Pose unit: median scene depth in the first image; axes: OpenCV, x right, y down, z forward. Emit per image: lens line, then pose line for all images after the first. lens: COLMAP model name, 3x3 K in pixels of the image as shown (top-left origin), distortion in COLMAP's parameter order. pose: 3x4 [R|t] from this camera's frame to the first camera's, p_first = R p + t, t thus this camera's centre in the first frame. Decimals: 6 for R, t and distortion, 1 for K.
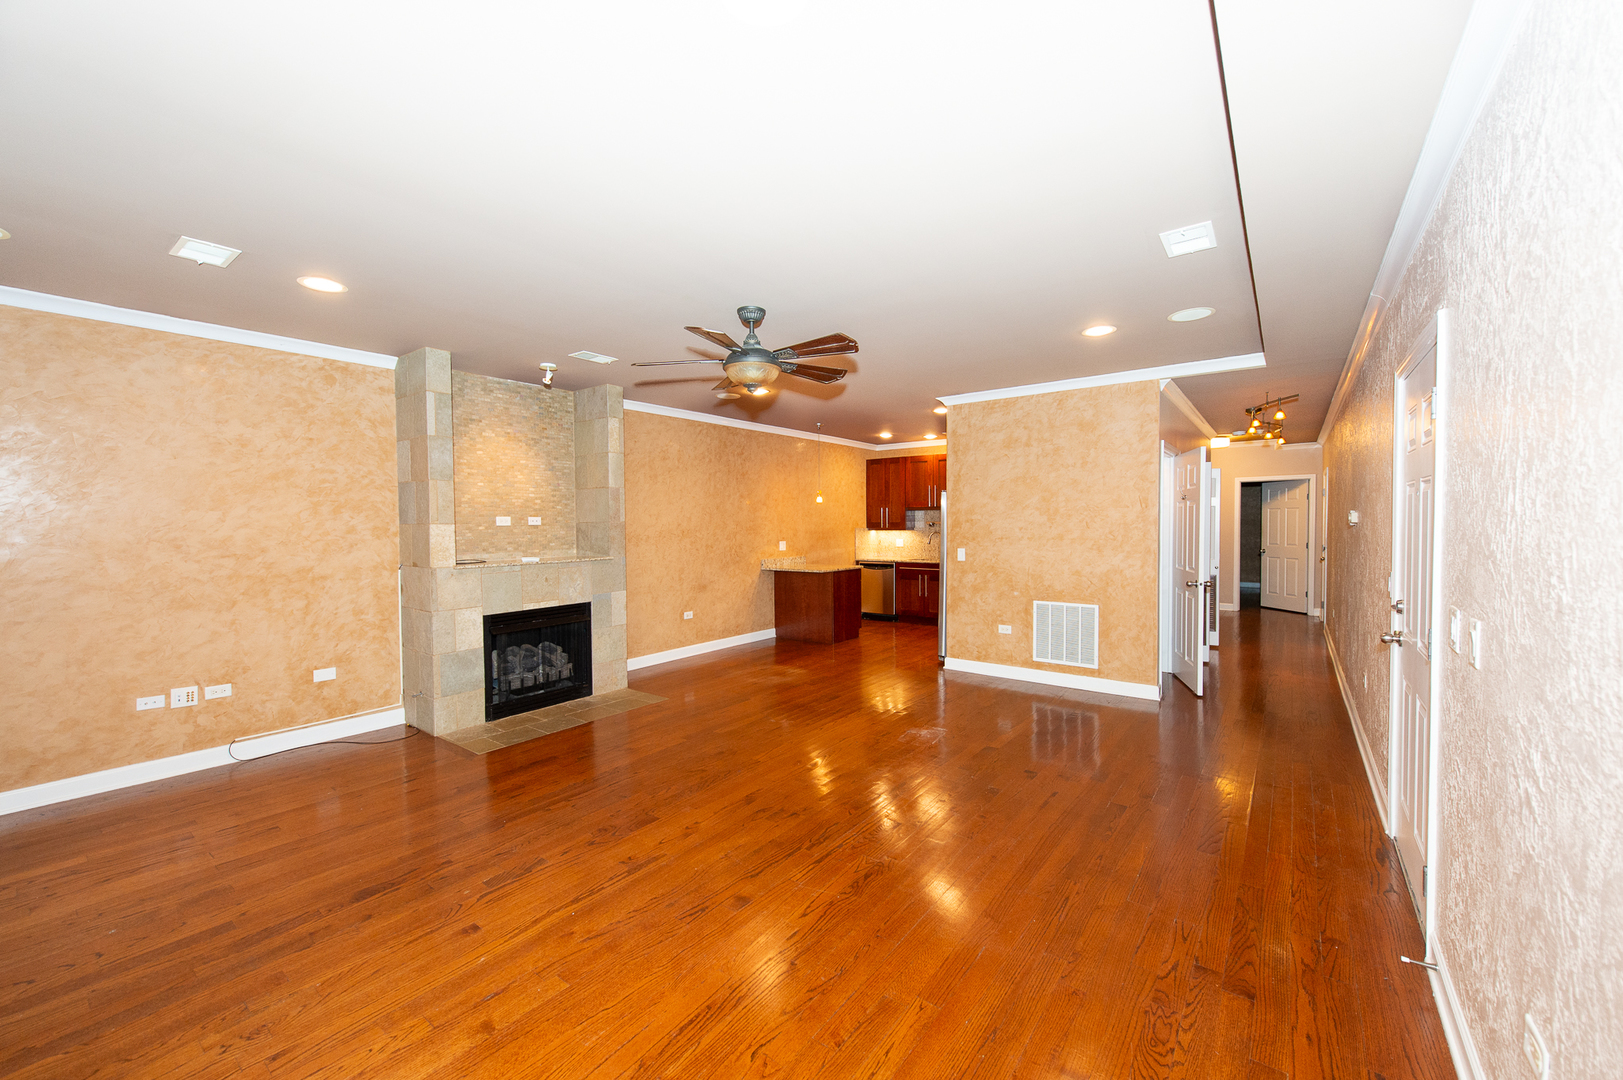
lens RADIAL K [[636.3, 0, 821.4], [0, 636.3, 537.2], [0, 0, 1]] dist [0.009684, -0.002058]
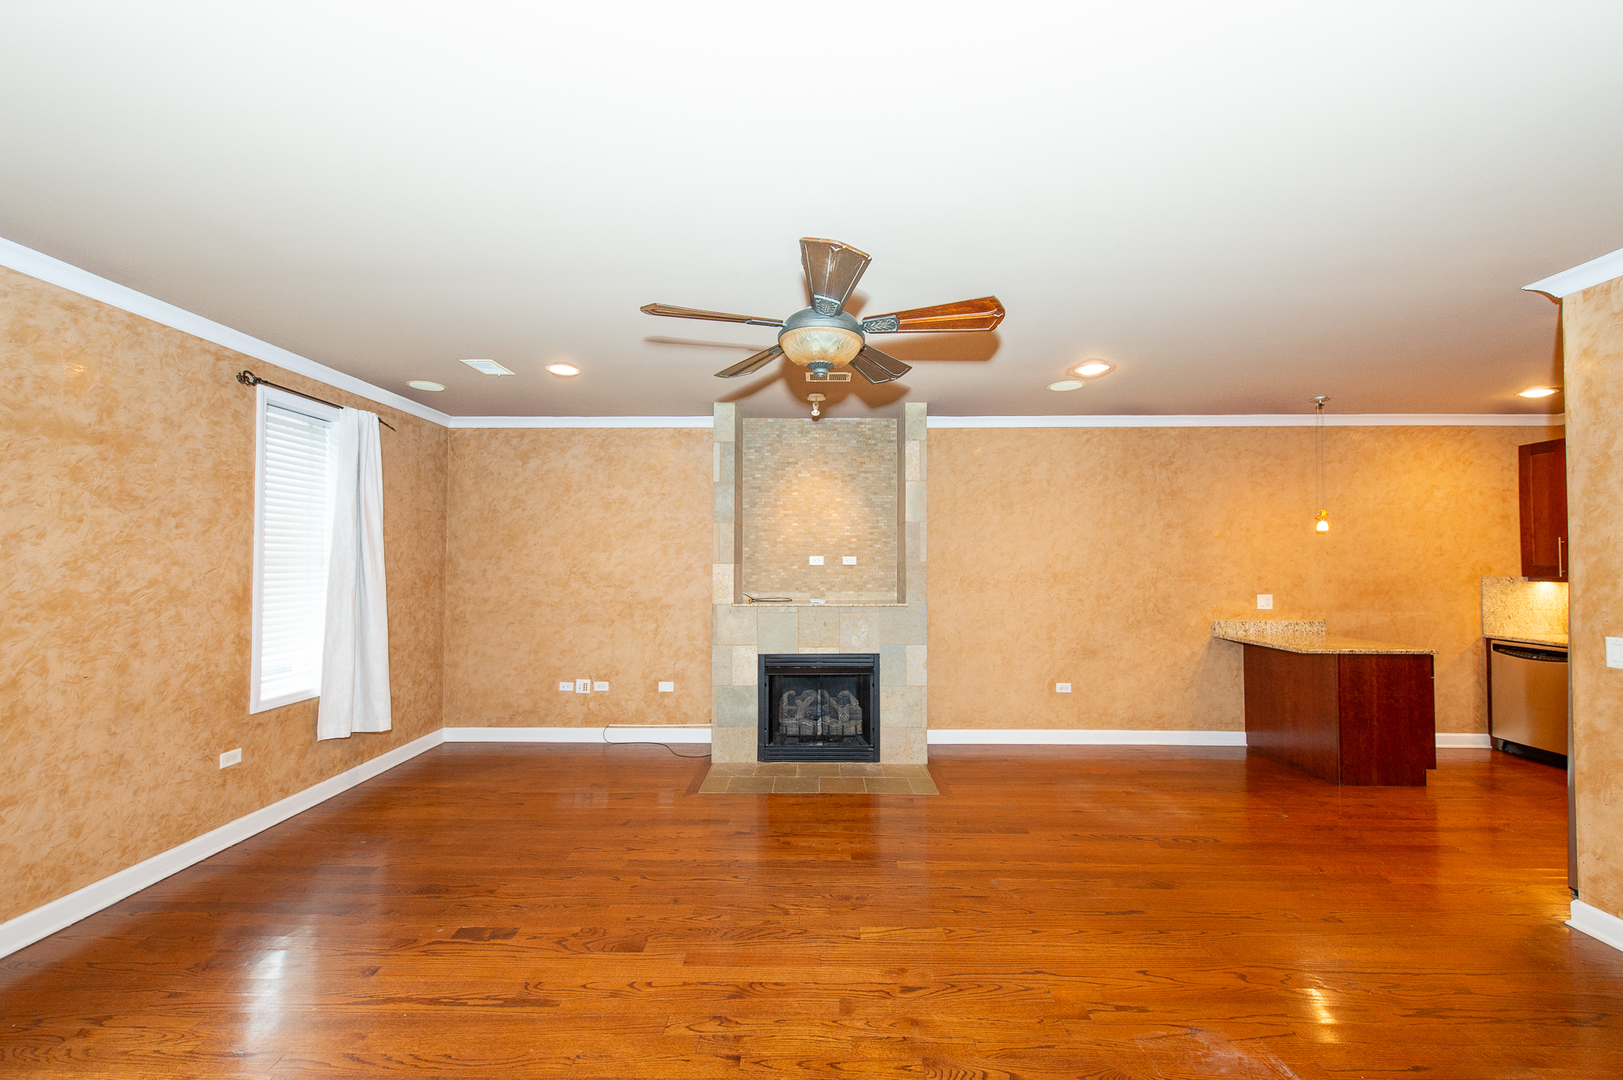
lens RADIAL K [[636.3, 0, 812.7], [0, 636.3, 541.0], [0, 0, 1]] dist [0.009684, -0.002058]
pose [[0.580287, -0.015946, -0.814256, 0.330699], [-0.024443, 0.999017, -0.036983, -0.020626], [0.814045, 0.041364, 0.579327, 0.459510]]
